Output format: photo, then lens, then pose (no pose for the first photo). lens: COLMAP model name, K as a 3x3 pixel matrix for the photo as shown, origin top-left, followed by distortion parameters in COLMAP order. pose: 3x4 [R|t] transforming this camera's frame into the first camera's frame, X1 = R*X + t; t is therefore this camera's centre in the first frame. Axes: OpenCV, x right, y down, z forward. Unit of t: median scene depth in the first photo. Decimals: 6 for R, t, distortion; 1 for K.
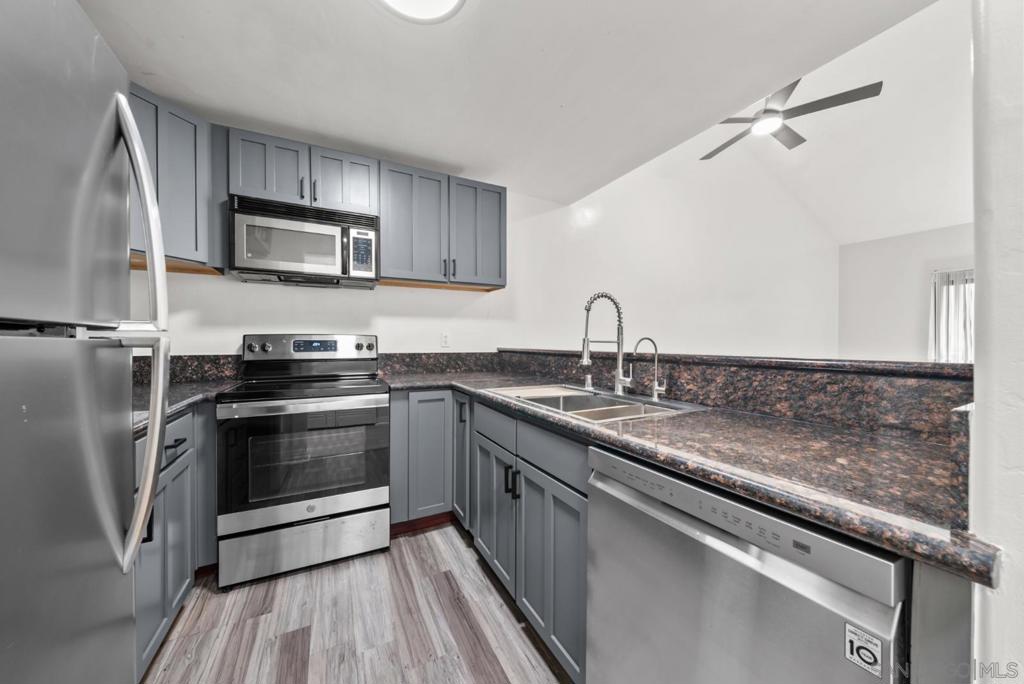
lens RADIAL K [[354.4, 0, 509.4], [0, 354.4, 341.9], [0, 0, 1]] dist [-0.003823, -0.000330]
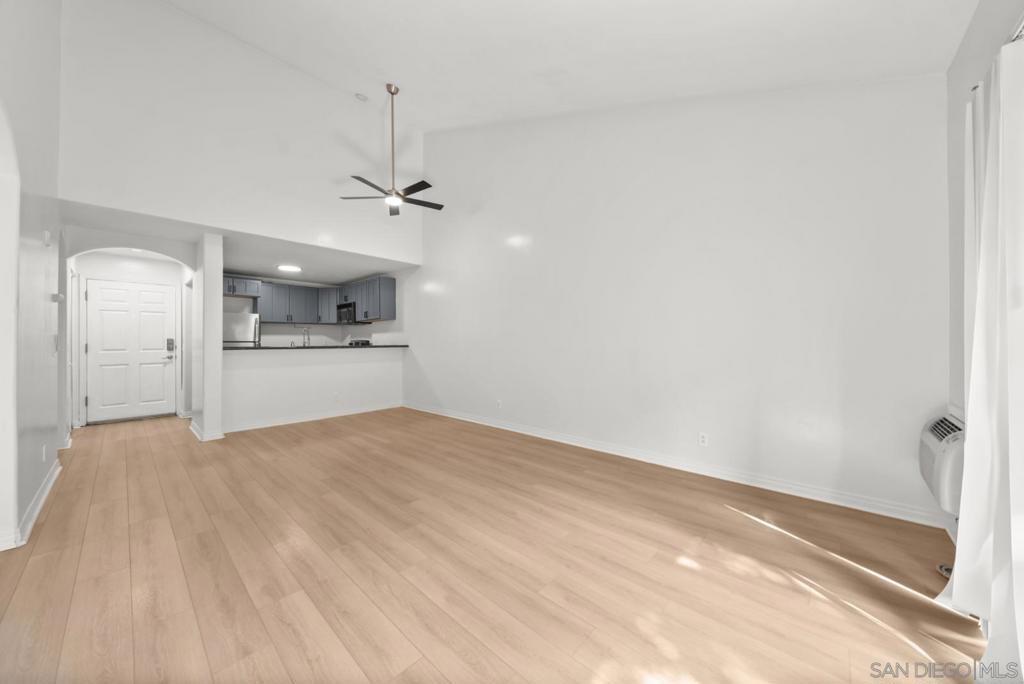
lens RADIAL K [[354.4, 0, 506.1], [0, 354.4, 337.6], [0, 0, 1]] dist [-0.003823, -0.000330]
pose [[0.343541, -0.015498, -0.939010, 3.319239], [0.004024, 0.999879, -0.015030, 0.009773], [0.939129, 0.001385, 0.343562, 1.315470]]
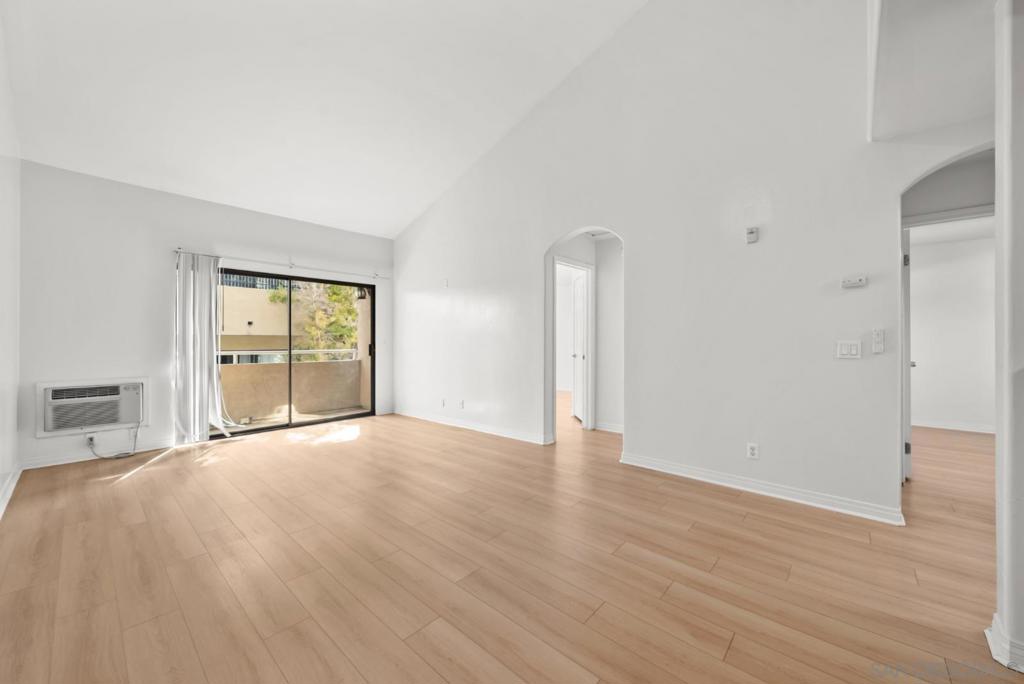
lens RADIAL K [[389.3, 0, 510.8], [0, 389.3, 342.1], [0, 0, 1]] dist [-0.001915, 0.000188]
pose [[-0.358777, -0.003316, 0.933418, 0.421663], [0.002146, 0.999988, 0.004377, -0.000264], [-0.933421, 0.003573, -0.358765, 1.514278]]
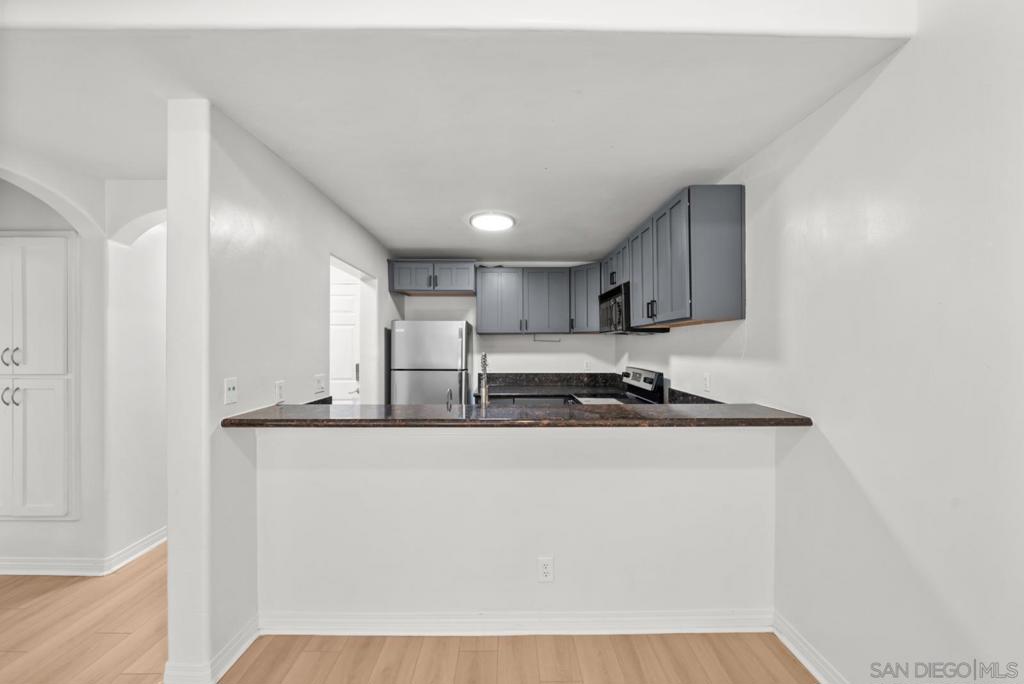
lens RADIAL K [[354.4, 0, 510.9], [0, 354.4, 343.7], [0, 0, 1]] dist [-0.003823, -0.000330]
pose [[-0.444393, -0.003429, -0.895825, 1.114118], [-0.000970, 0.999994, -0.003347, -0.132534], [0.895831, -0.000618, -0.444394, 1.332390]]
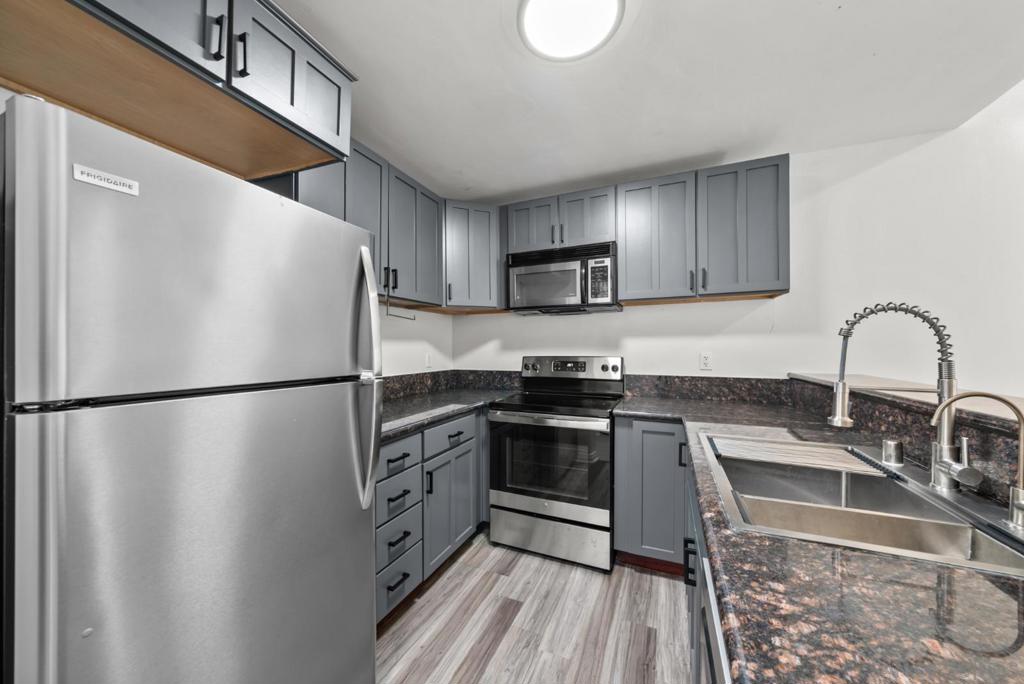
lens RADIAL K [[354.4, 0, 506.9], [0, 354.4, 348.4], [0, 0, 1]] dist [-0.003823, -0.000330]
pose [[0.632161, -0.002401, -0.774833, 0.244326], [0.002631, 0.999996, -0.000951, -0.052140], [0.774832, -0.001437, 0.632165, 0.128436]]
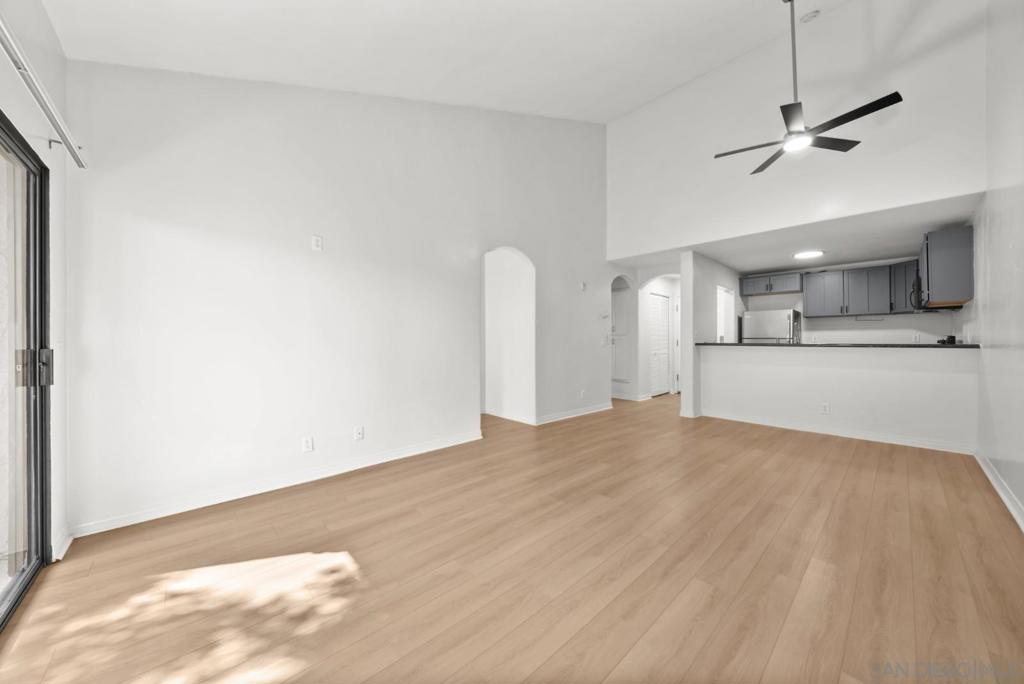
lens RADIAL K [[354.4, 0, 515.3], [0, 354.4, 338.0], [0, 0, 1]] dist [-0.003823, -0.000330]
pose [[-0.962819, -0.002888, -0.270132, 2.681859], [-0.001598, 0.999986, -0.004994, 0.007059], [0.270142, -0.004377, -0.962810, 2.579504]]
